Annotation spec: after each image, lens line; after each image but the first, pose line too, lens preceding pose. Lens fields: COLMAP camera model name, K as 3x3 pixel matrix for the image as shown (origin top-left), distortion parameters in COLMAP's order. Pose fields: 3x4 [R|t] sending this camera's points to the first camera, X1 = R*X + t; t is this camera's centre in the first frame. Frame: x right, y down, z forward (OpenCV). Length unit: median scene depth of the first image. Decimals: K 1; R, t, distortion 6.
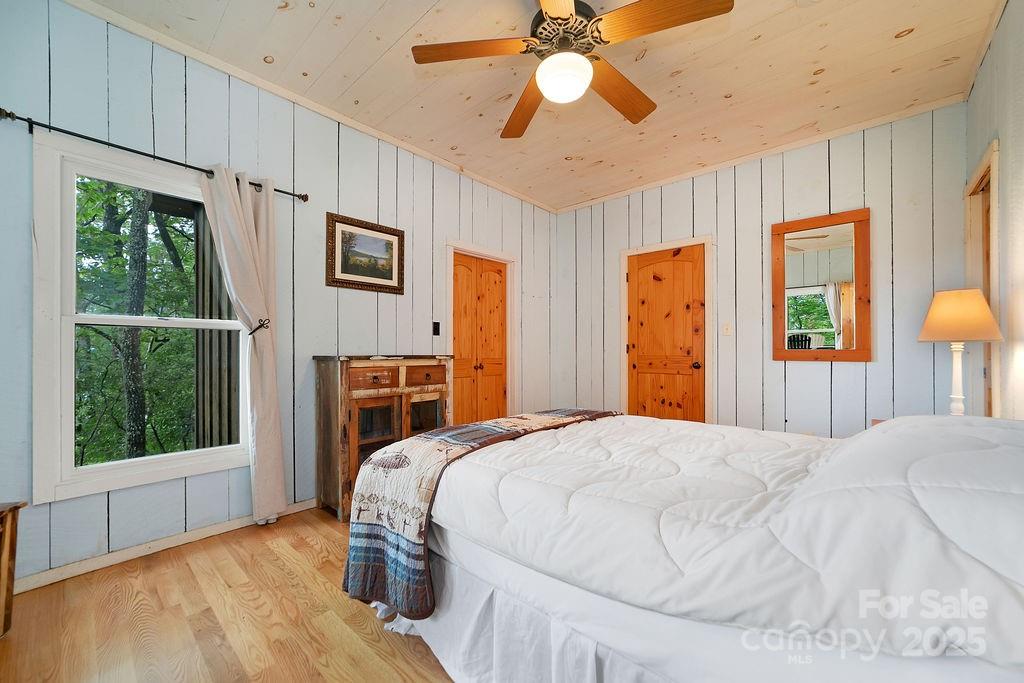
lens RADIAL K [[398.9, 0, 512.0], [0, 398.9, 346.0], [0, 0, 1]] dist [0.001233, 0.000161]
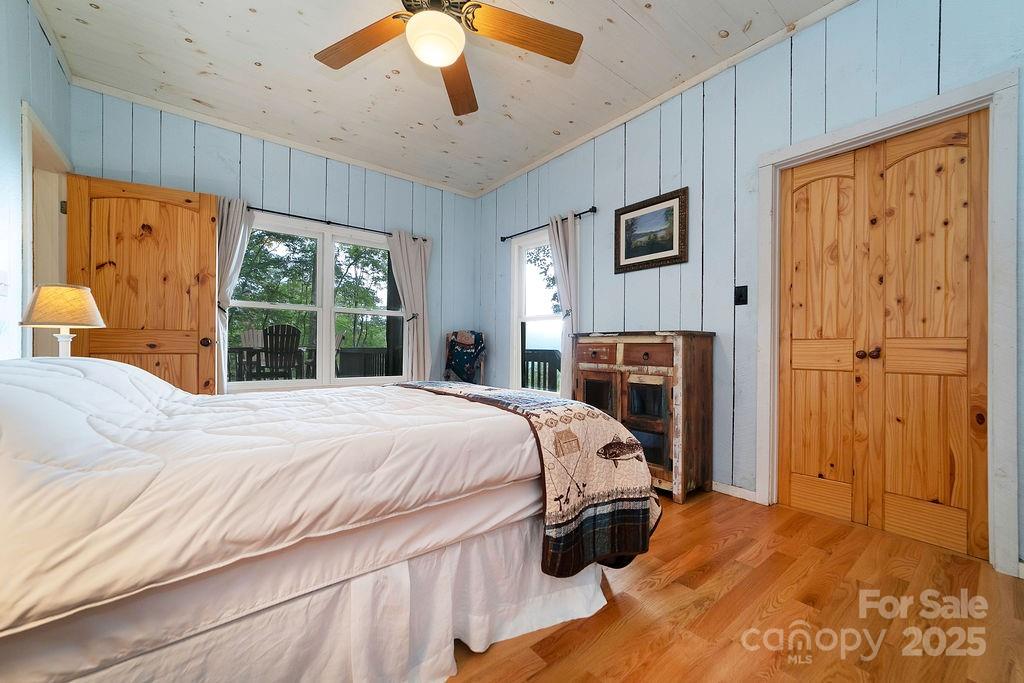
lens RADIAL K [[398.9, 0, 511.8], [0, 398.9, 347.5], [0, 0, 1]] dist [0.001233, 0.000161]
pose [[-0.155149, -0.000827, -0.987891, 0.689088], [0.004711, 0.999988, -0.001577, 0.058352], [0.987880, -0.004899, -0.155143, 0.846178]]
